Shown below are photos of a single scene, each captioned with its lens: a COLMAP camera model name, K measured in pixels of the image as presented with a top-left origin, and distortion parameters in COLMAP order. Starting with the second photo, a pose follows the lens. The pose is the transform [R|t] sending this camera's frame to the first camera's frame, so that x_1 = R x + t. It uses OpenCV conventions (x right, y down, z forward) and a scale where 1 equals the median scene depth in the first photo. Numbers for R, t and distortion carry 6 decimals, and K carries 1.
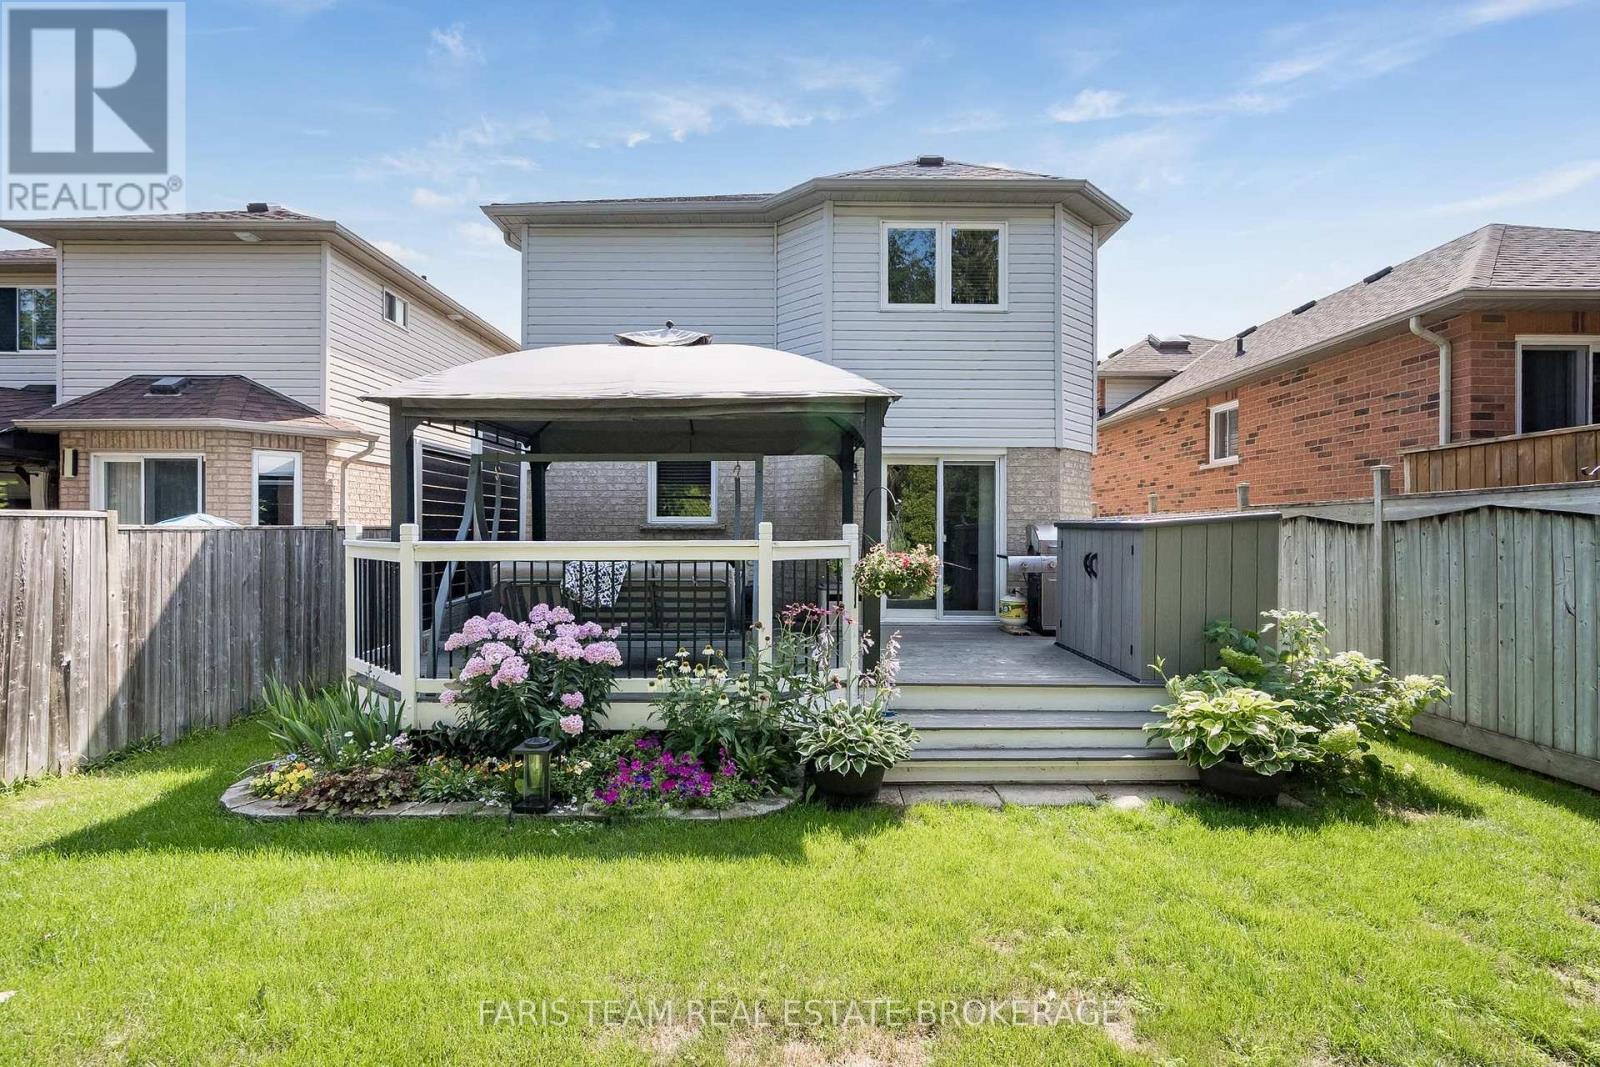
lens RADIAL K [[747.4, 0, 797.0], [0, 747.4, 527.3], [0, 0, 1]] dist [-0.002167, 0.000773]
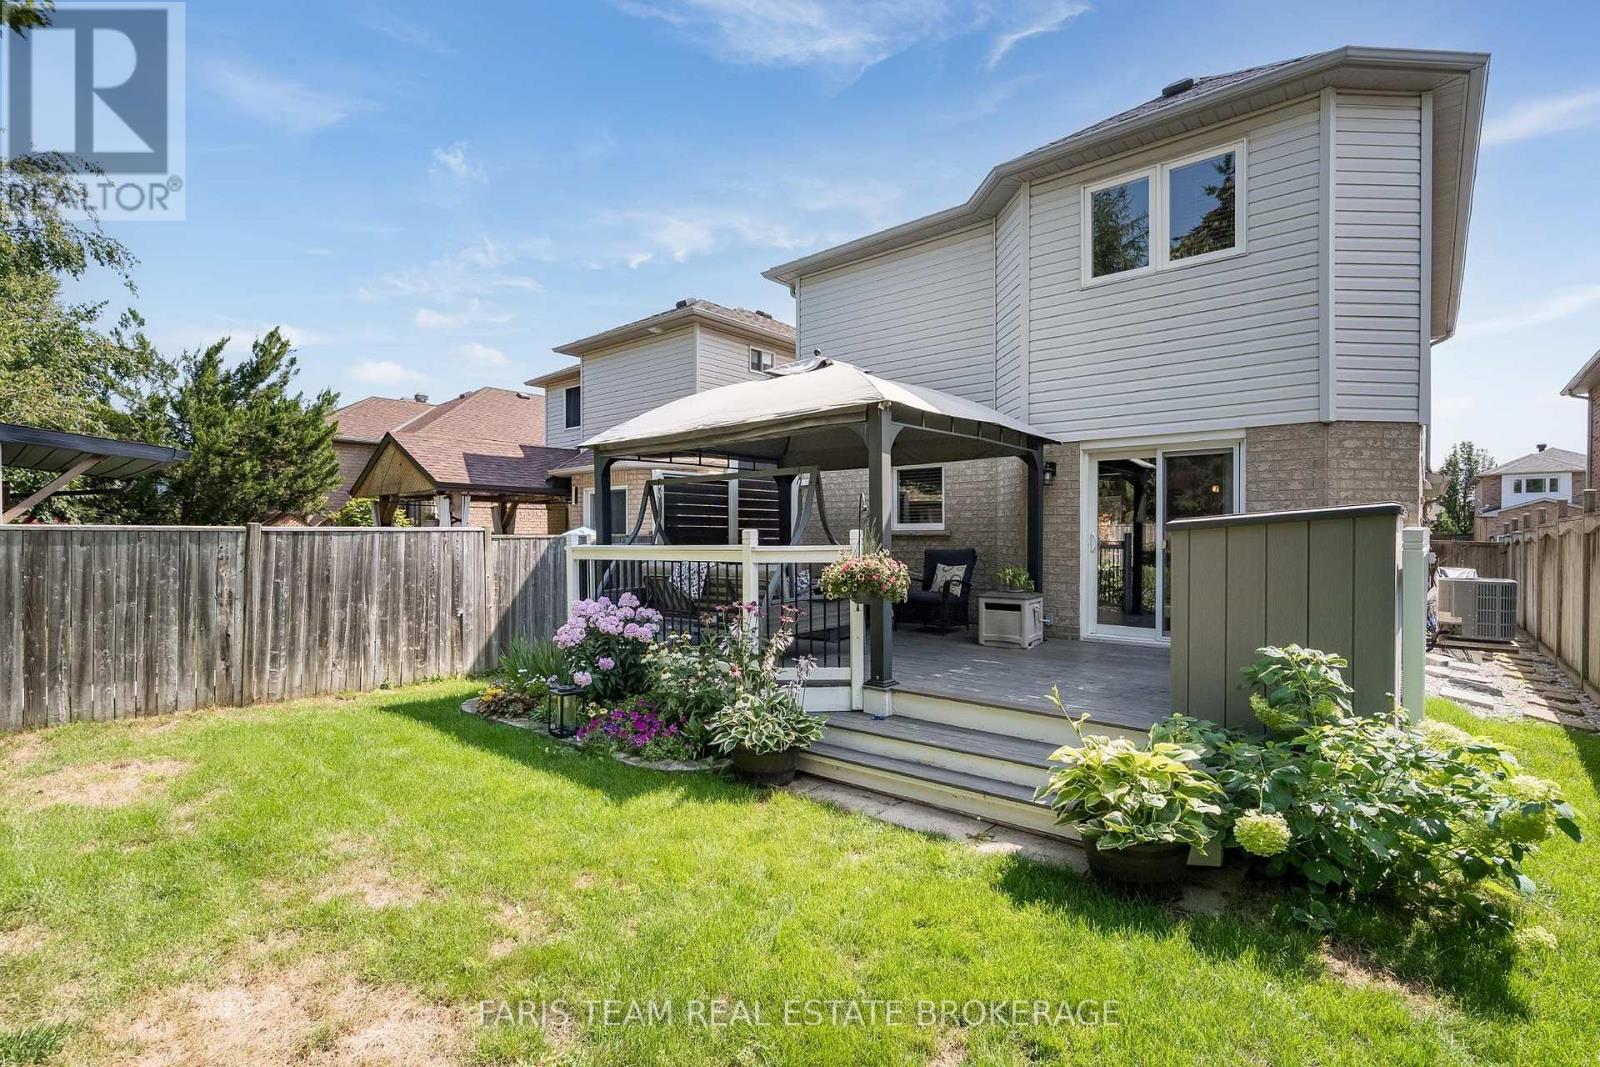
lens RADIAL K [[747.4, 0, 794.4], [0, 747.4, 541.8], [0, 0, 1]] dist [-0.002167, 0.000773]
pose [[0.764519, -0.000519, -0.644601, 0.671379], [0.006866, 0.999950, 0.007338, 0.004286], [0.644564, -0.010036, 0.764484, 0.156958]]
